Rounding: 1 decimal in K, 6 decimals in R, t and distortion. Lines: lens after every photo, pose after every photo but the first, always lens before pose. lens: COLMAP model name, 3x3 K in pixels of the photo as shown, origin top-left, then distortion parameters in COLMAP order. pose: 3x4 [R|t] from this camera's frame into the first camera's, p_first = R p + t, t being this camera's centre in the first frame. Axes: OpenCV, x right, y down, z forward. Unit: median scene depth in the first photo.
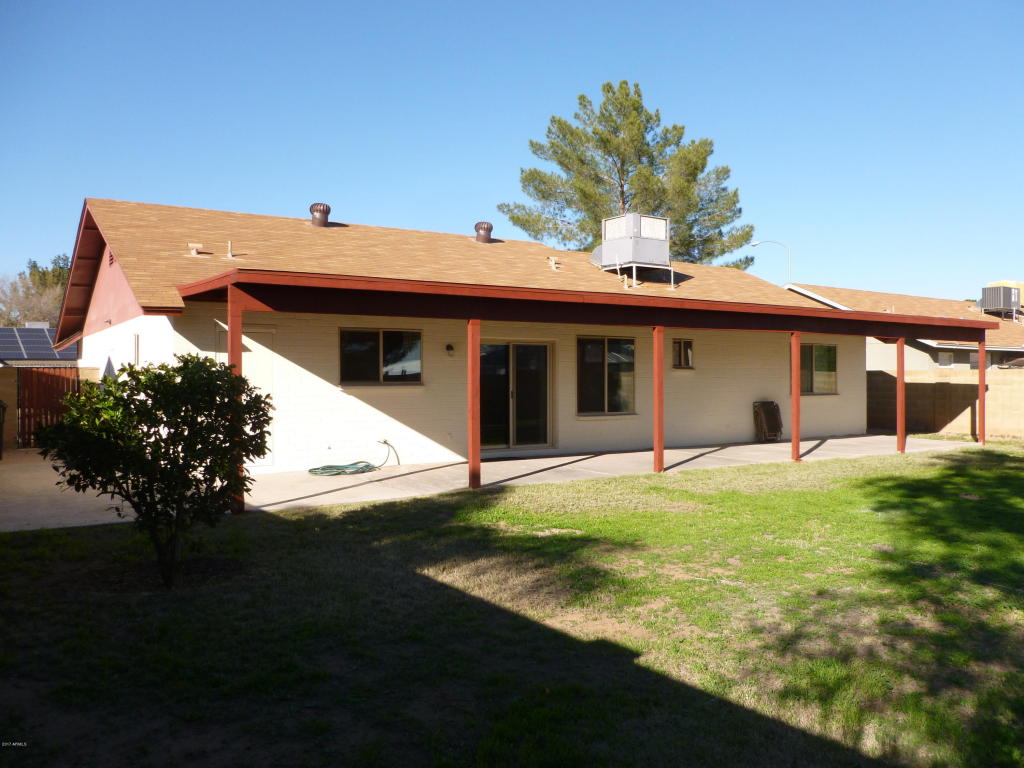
lens RADIAL K [[857.0, 0, 510.4], [0, 857.0, 373.8], [0, 0, 1]] dist [-0.061228, 0.030299]
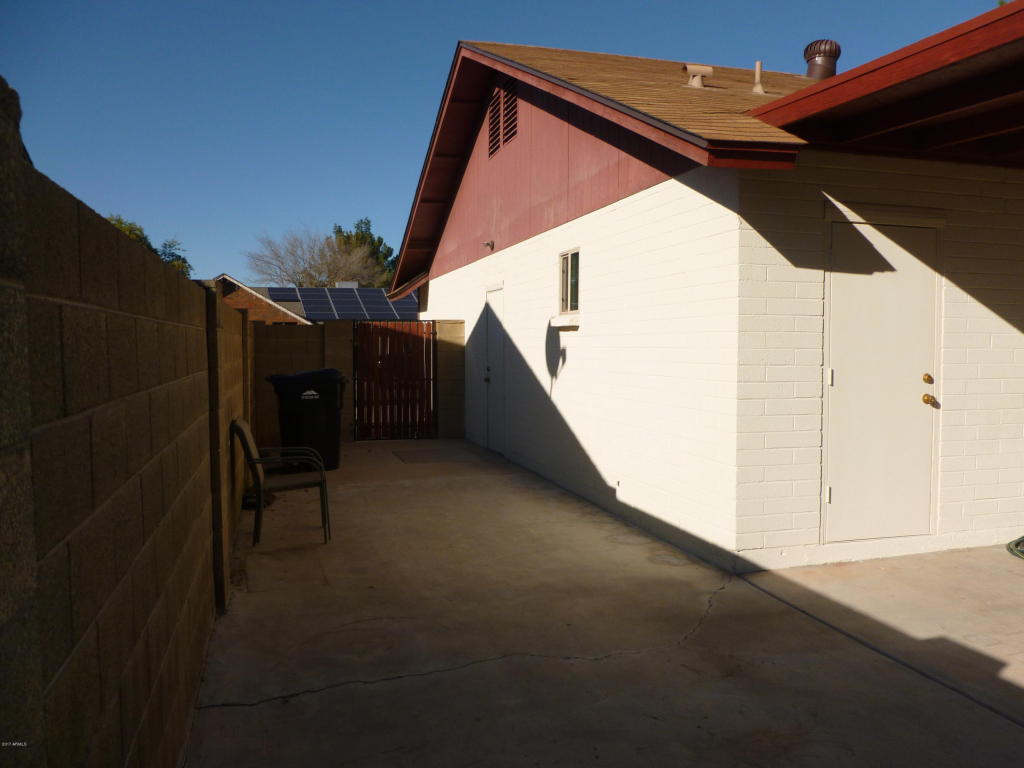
lens RADIAL K [[857.0, 0, 512.4], [0, 857.0, 385.4], [0, 0, 1]] dist [-0.061228, 0.030299]
pose [[0.952601, 0.023077, -0.303346, -0.244797], [-0.007071, 0.998529, 0.053759, 0.006802], [0.304141, -0.049066, 0.951363, 0.369929]]
